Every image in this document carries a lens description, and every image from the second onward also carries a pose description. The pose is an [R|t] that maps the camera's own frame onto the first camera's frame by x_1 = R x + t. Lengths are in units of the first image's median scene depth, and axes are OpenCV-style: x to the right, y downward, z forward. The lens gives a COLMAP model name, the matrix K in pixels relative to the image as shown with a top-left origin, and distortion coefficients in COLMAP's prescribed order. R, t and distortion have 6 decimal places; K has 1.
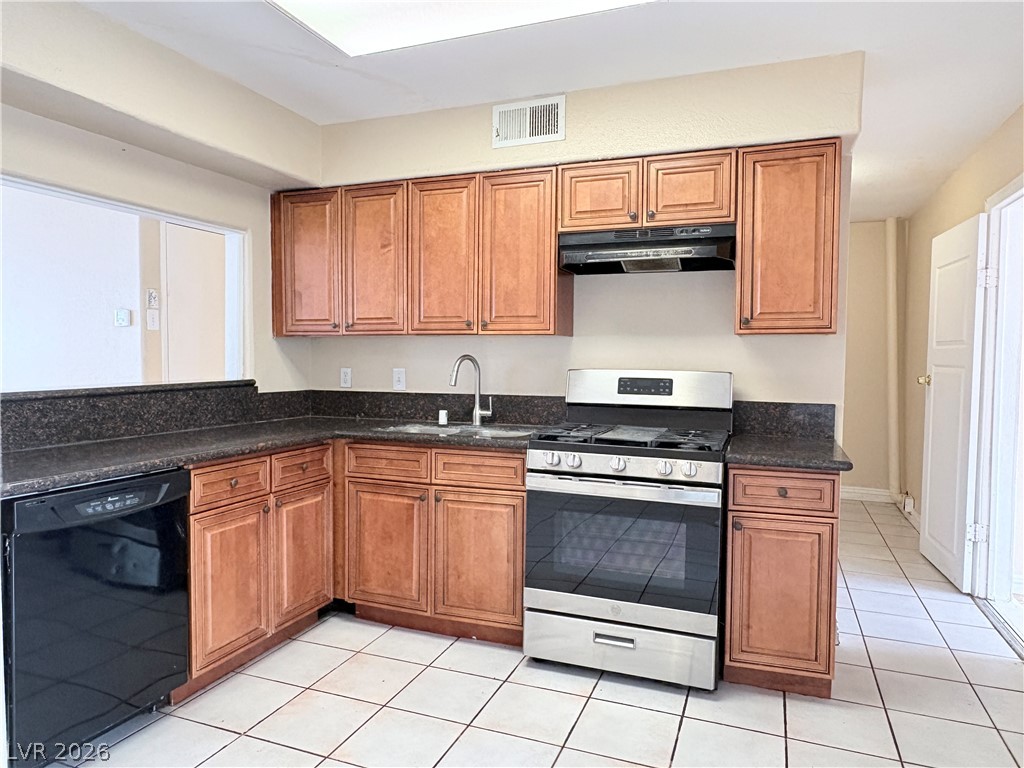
lens RADIAL K [[670.1, 0, 510.7], [0, 670.1, 384.5], [0, 0, 1]] dist [-0.005287, -0.001219]
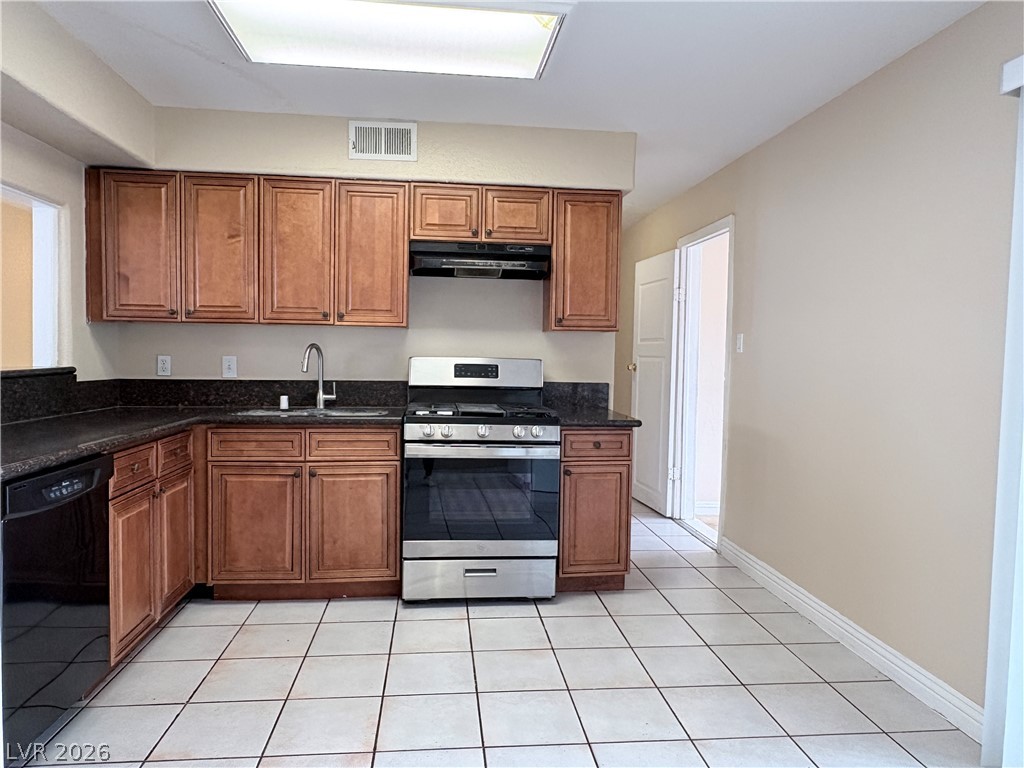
lens RADIAL K [[670.1, 0, 509.0], [0, 670.1, 382.6], [0, 0, 1]] dist [-0.005287, -0.001219]
pose [[0.885032, -0.013042, 0.465347, -0.327052], [0.010593, 0.999913, 0.007878, 0.015267], [-0.465409, -0.002043, 0.885093, -0.116206]]
